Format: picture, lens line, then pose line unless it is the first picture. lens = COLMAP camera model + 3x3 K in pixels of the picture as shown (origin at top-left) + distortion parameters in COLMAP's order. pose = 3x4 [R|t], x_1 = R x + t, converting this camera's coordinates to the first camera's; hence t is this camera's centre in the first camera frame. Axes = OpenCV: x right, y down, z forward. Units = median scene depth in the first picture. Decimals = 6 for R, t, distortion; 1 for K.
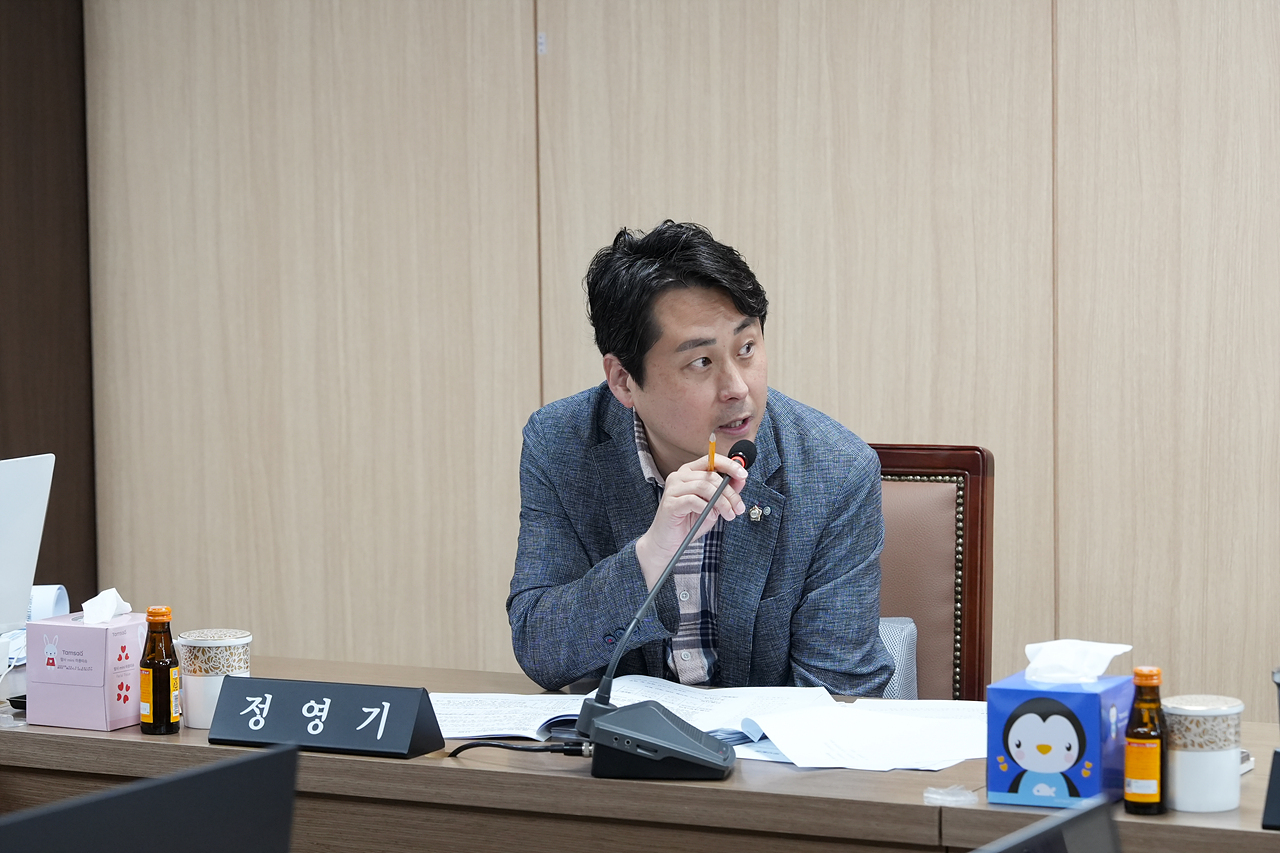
lens RADIAL K [[4087.7, 0, 598.7], [0, 4087.7, 474.3], [0, 0, 1]] dist [0.022443, 0.000000]
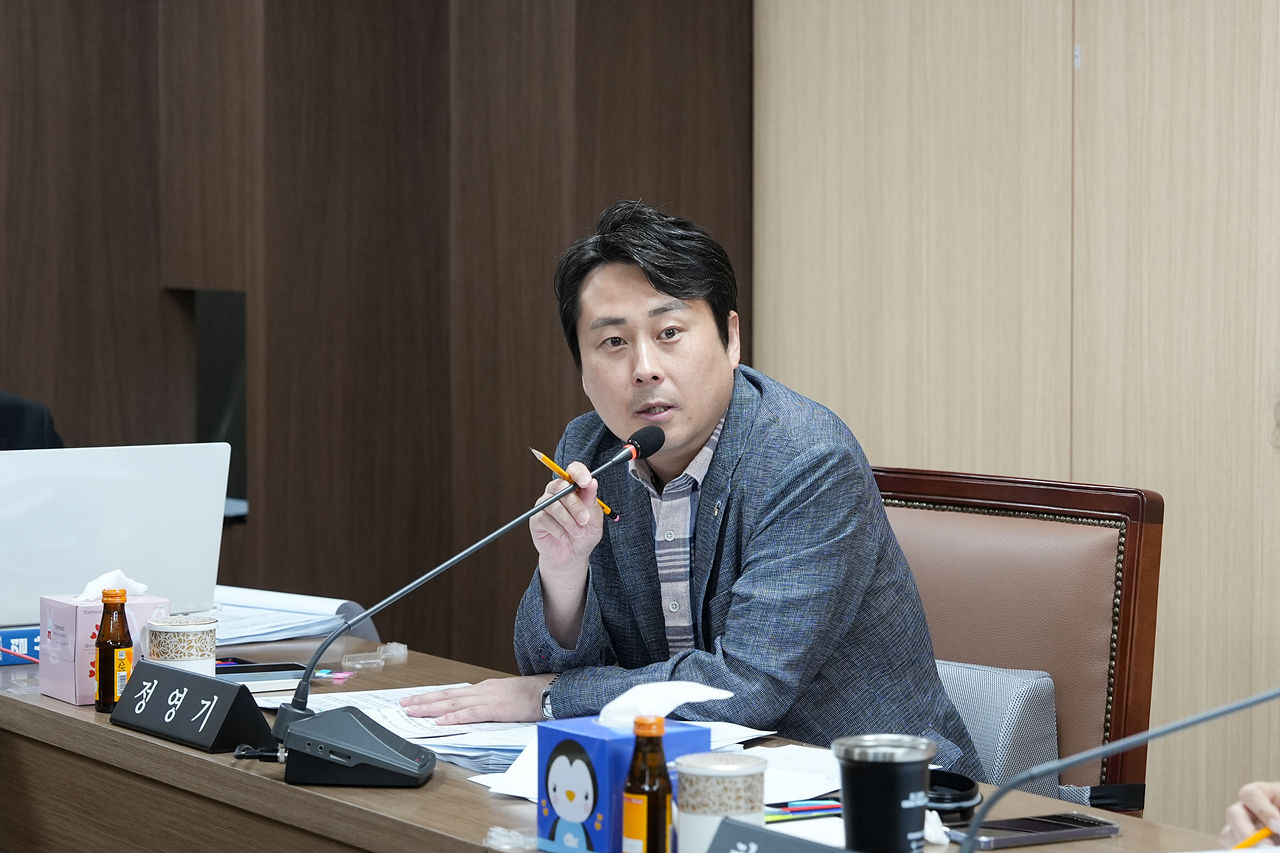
lens RADIAL K [[3941.7, 0, 642.1], [0, 3941.7, 424.9], [0, 0, 1]] dist [0.040920, 0.000000]
pose [[0.836363, 0.045213, -0.546309, 0.419203], [-0.058196, 0.998284, -0.006475, -0.007931], [0.545079, 0.037209, 0.837559, 0.181820]]
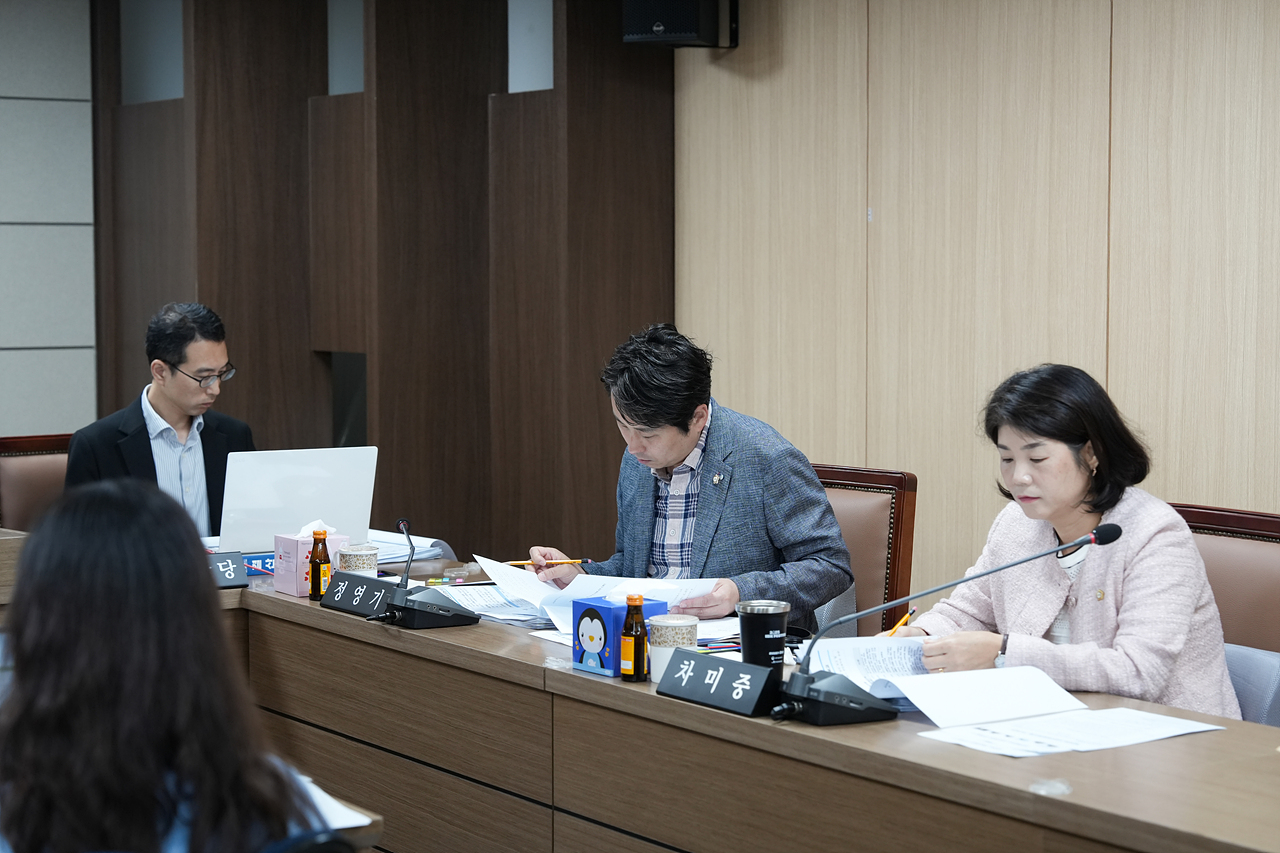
lens RADIAL K [[2854.1, 0, 623.1], [0, 2854.1, 479.5], [0, 0, 1]] dist [0.087330, 0.000000]
pose [[0.847105, 0.052742, -0.528801, 0.516857], [-0.055499, 0.998402, 0.010675, -0.008517], [0.528519, 0.020305, 0.848679, -0.001382]]
